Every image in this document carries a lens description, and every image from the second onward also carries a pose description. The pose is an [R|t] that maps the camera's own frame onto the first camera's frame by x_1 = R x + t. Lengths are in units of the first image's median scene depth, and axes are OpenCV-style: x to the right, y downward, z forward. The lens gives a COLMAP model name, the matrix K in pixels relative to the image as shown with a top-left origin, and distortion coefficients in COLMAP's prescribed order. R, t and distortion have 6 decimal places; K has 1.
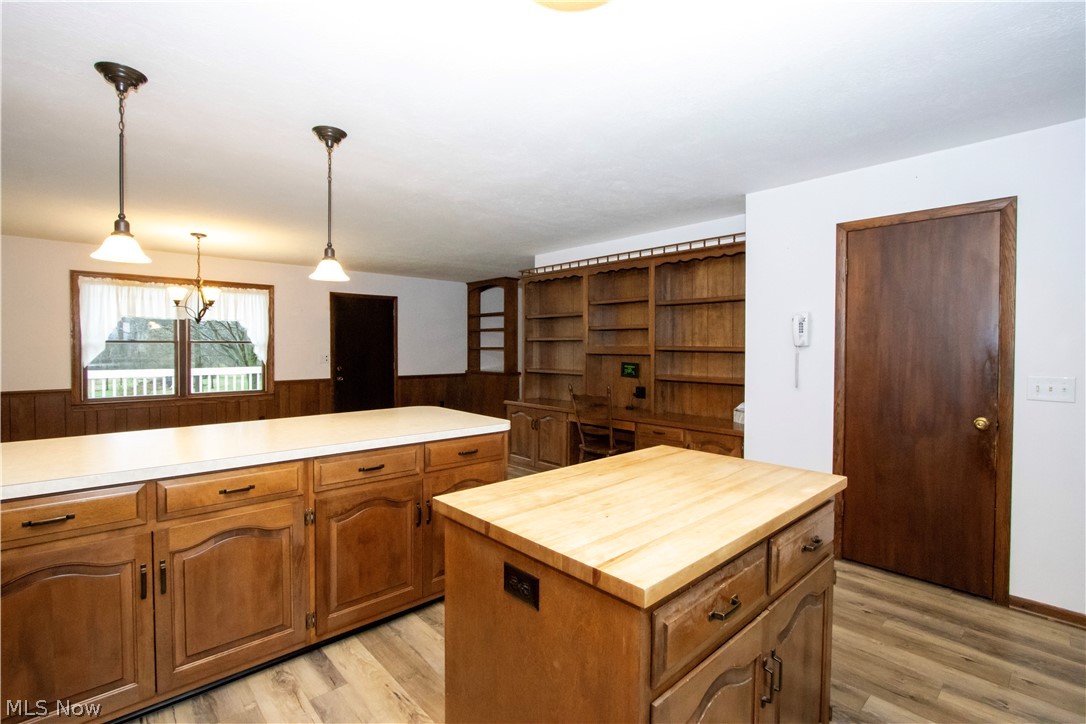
lens RADIAL K [[500.6, 0, 544.6], [0, 500.6, 359.8], [0, 0, 1]] dist [-0.020850, 0.000976]
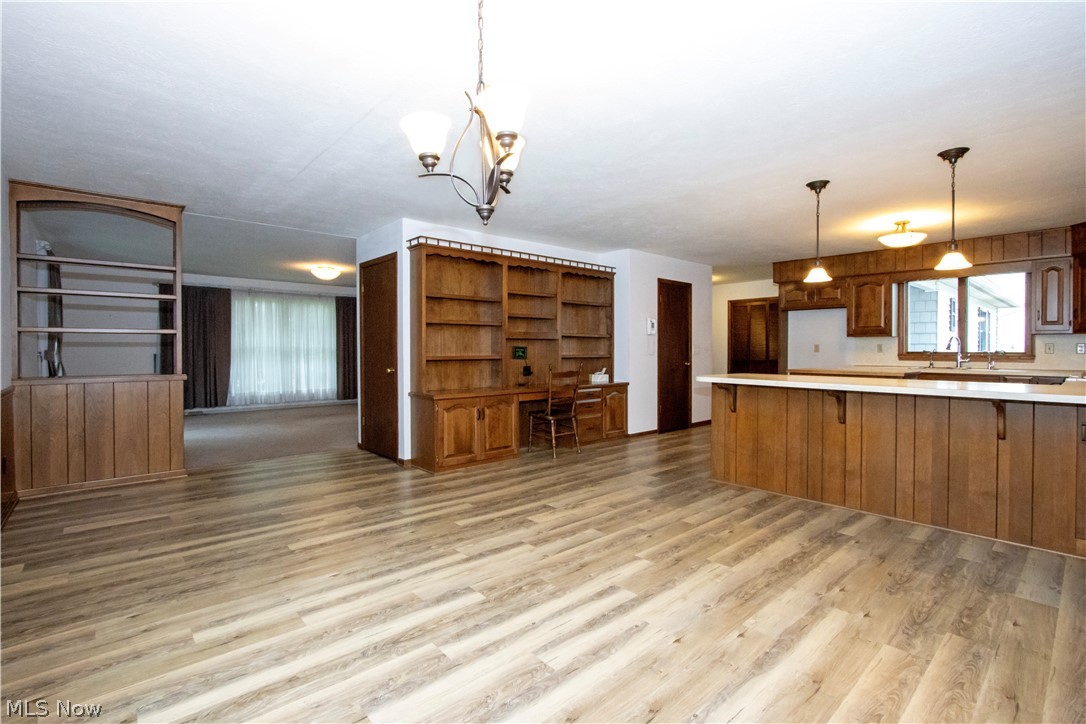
lens RADIAL K [[500.6, 0, 541.0], [0, 500.6, 366.4], [0, 0, 1]] dist [-0.020850, 0.000976]
pose [[0.024347, -0.044904, 0.998695, -1.014342], [0.017380, 0.998859, 0.044487, 0.000944], [-0.999552, 0.016274, 0.025100, 0.928708]]
